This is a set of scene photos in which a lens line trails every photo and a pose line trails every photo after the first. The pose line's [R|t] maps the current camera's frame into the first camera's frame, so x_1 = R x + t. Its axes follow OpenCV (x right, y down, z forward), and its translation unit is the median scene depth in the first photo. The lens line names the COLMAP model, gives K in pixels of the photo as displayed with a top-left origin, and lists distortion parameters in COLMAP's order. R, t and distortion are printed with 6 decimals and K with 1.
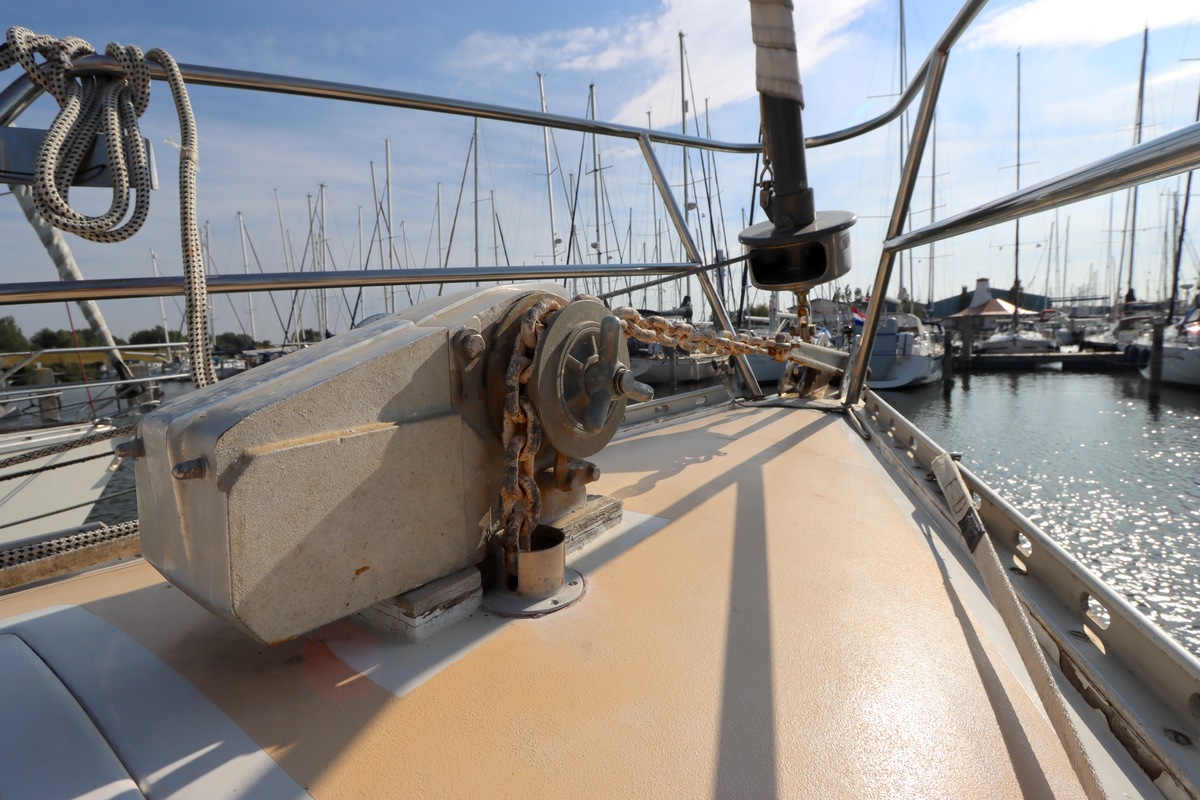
lens RADIAL K [[559.9, 0, 601.6], [0, 559.9, 397.5], [0, 0, 1]] dist [-0.022365, -0.000498]
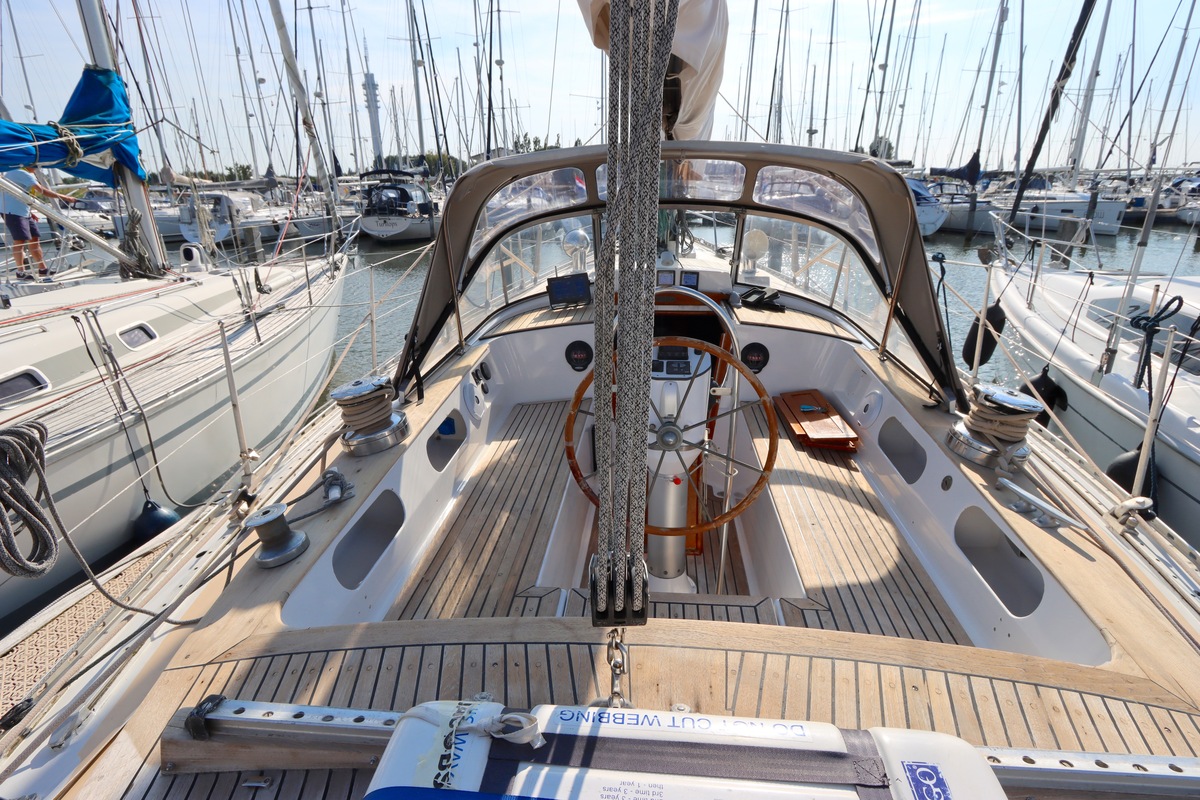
lens RADIAL K [[640.4, 0, 594.6], [0, 640.4, 395.5], [0, 0, 1]] dist [-0.016163, 0.000536]
pose [[0.862921, -0.137477, 0.486279, -0.209543], [0.032861, 0.975513, 0.217475, 0.010656], [-0.504269, -0.171684, 0.846308, -0.258644]]
